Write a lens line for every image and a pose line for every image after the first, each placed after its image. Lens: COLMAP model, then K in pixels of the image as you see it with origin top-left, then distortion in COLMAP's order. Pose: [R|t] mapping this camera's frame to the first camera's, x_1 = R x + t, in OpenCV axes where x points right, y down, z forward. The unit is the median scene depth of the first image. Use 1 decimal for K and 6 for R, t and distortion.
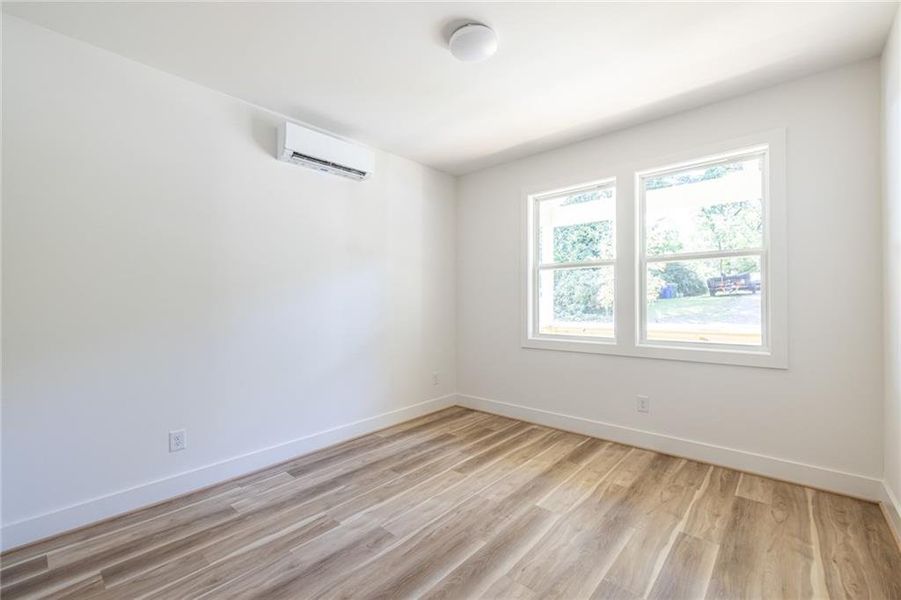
lens RADIAL K [[385.6, 0, 464.1], [0, 385.6, 298.9], [0, 0, 1]] dist [-0.000458, 0.000161]
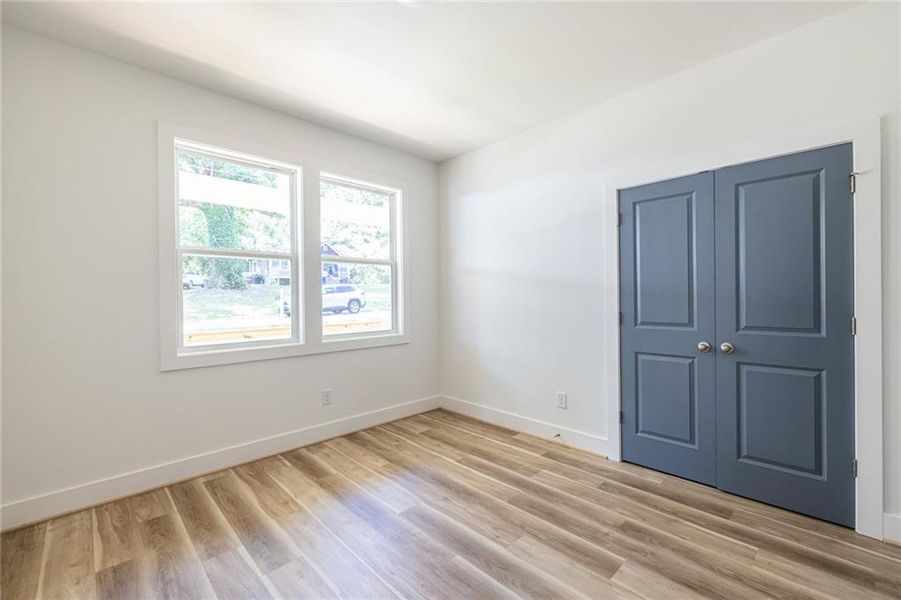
lens RADIAL K [[383.6, 0, 450.4], [0, 383.6, 296.9], [0, 0, 1]] dist [-0.000805, 0.000204]
pose [[0.103676, 0.001076, 0.994610, -0.574777], [0.009151, 0.999956, -0.002036, 0.012242], [-0.994569, 0.009313, 0.103662, 0.616772]]
